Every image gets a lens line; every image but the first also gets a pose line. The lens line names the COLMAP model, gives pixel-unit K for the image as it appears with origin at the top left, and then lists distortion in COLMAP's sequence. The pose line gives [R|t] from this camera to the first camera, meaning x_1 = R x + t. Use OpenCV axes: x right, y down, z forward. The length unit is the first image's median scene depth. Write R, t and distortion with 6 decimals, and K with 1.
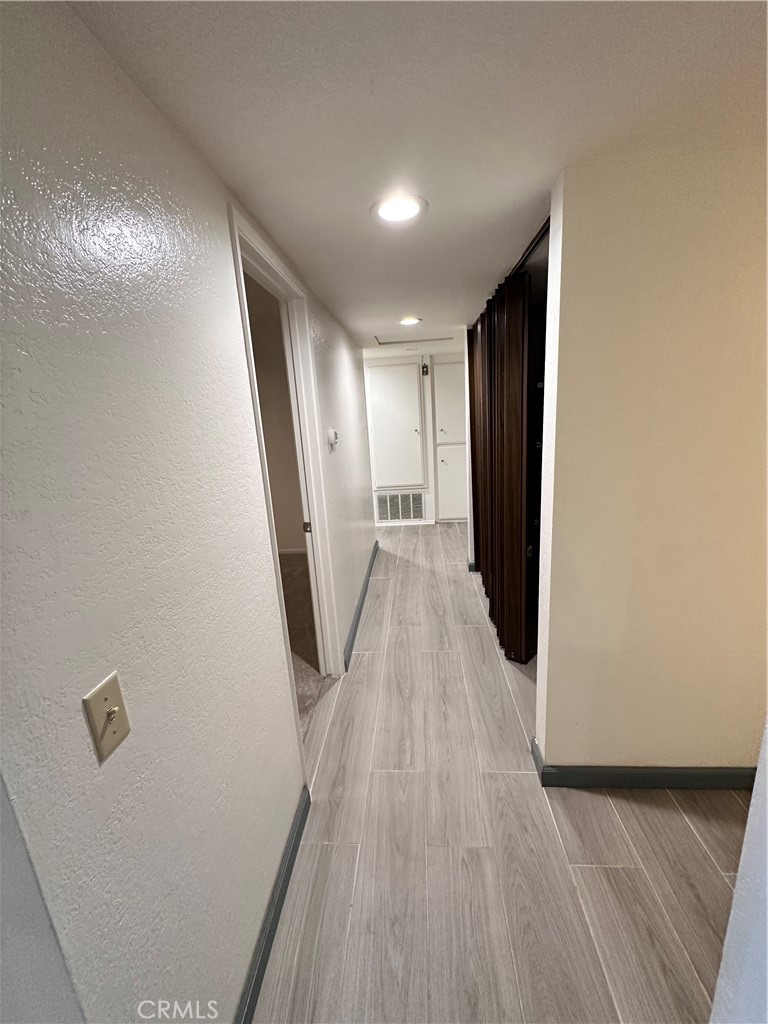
lens RADIAL K [[409.6, 0, 385.2], [0, 409.6, 510.1], [0, 0, 1]] dist [-0.005812, 0.001613]
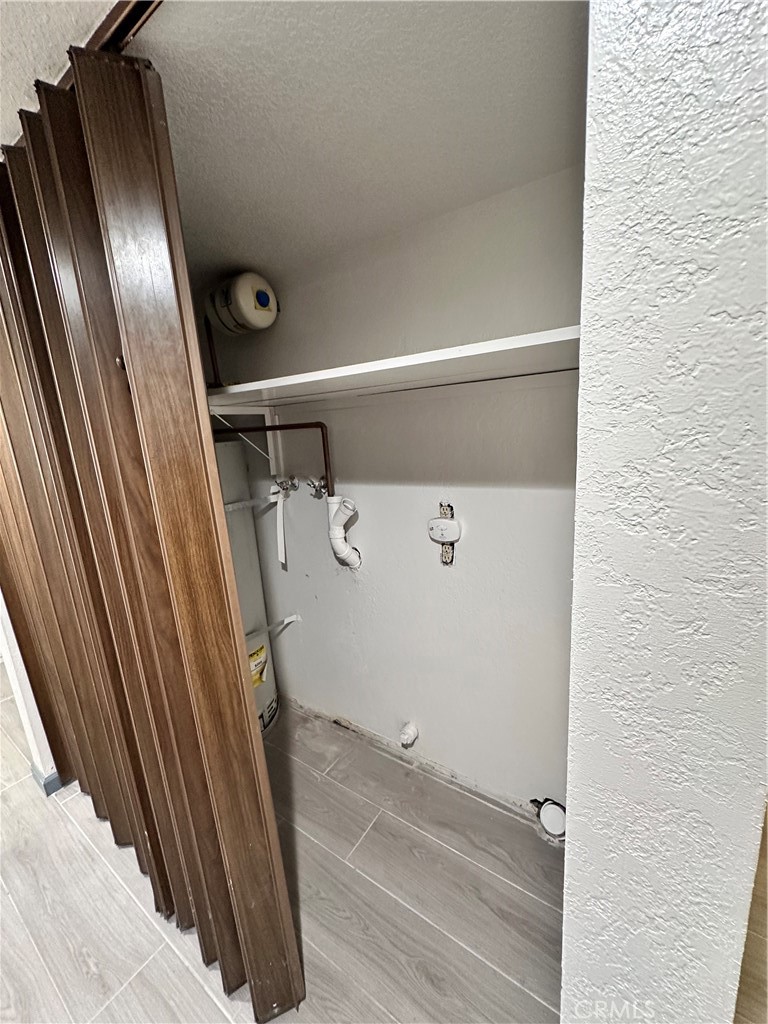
lens RADIAL K [[409.6, 0, 386.5], [0, 409.6, 509.3], [0, 0, 1]] dist [-0.005812, 0.001613]
pose [[0.503436, -0.144636, 0.851841, 0.050019], [0.229169, 0.972932, 0.029758, -0.099612], [-0.833087, 0.180234, 0.522955, 0.378794]]
